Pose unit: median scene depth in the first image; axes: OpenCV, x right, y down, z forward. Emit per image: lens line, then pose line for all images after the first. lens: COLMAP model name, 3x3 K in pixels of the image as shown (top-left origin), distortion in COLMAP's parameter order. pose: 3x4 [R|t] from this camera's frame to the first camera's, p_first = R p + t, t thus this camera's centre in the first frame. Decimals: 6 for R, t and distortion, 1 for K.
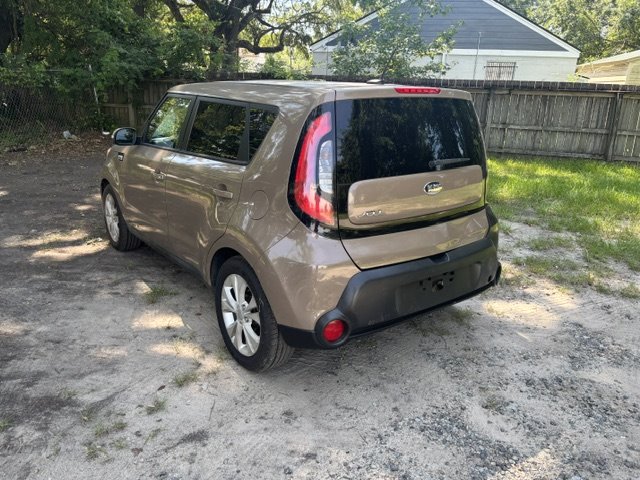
lens RADIAL K [[468.9, 0, 320.0], [0, 468.9, 240.0], [0, 0, 1]] dist [0.005218, -0.001871]
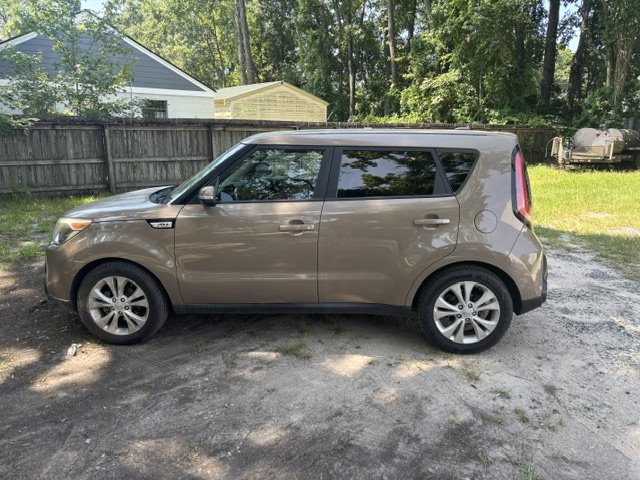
lens RADIAL K [[457.3, 0, 325.0], [0, 457.3, 241.3], [0, 0, 1]] dist [0.016655, -0.019693]
pose [[0.680051, -0.208339, 0.702940, -1.240064], [0.249580, 0.967297, 0.045237, -0.173667], [-0.689377, 0.144676, 0.709809, 0.355958]]
